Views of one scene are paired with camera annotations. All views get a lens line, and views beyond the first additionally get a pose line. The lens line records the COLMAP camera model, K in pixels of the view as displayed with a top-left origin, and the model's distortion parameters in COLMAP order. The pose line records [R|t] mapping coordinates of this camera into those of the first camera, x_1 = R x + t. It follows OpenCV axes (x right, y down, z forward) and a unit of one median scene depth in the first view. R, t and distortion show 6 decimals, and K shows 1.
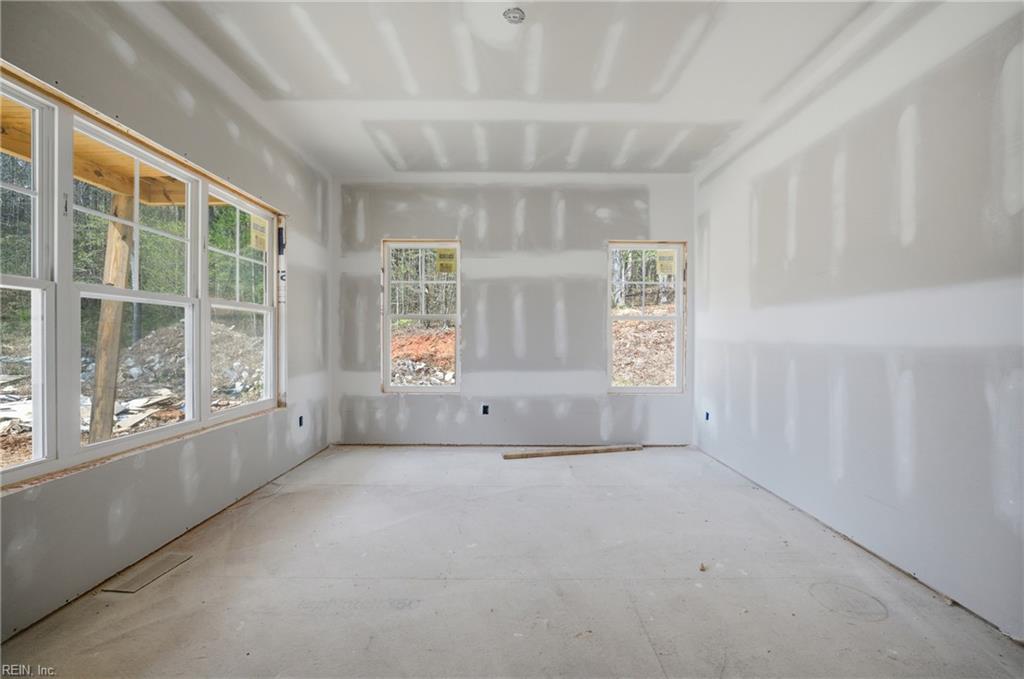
lens RADIAL K [[415.6, 0, 509.7], [0, 415.6, 341.8], [0, 0, 1]] dist [0.005933, 0.001079]
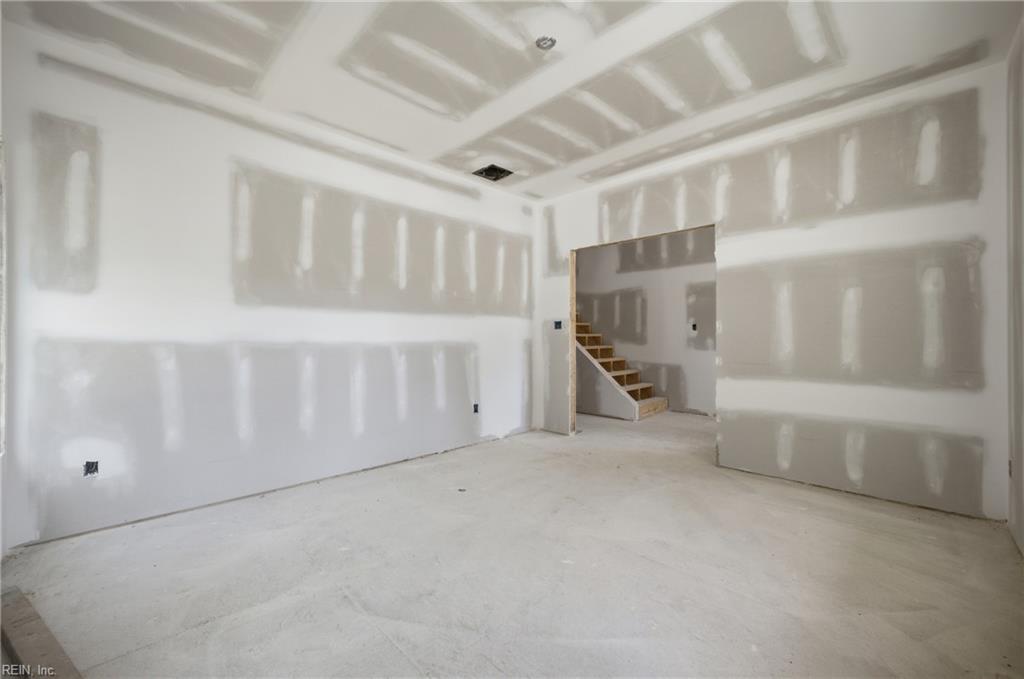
lens RADIAL K [[415.6, 0, 509.7], [0, 415.6, 334.0], [0, 0, 1]] dist [0.005933, 0.001079]
pose [[-0.698657, 0.001442, 0.715455, -0.626057], [0.002215, 0.999998, 0.000147, -0.020669], [-0.715453, 0.001688, -0.698659, 1.639574]]
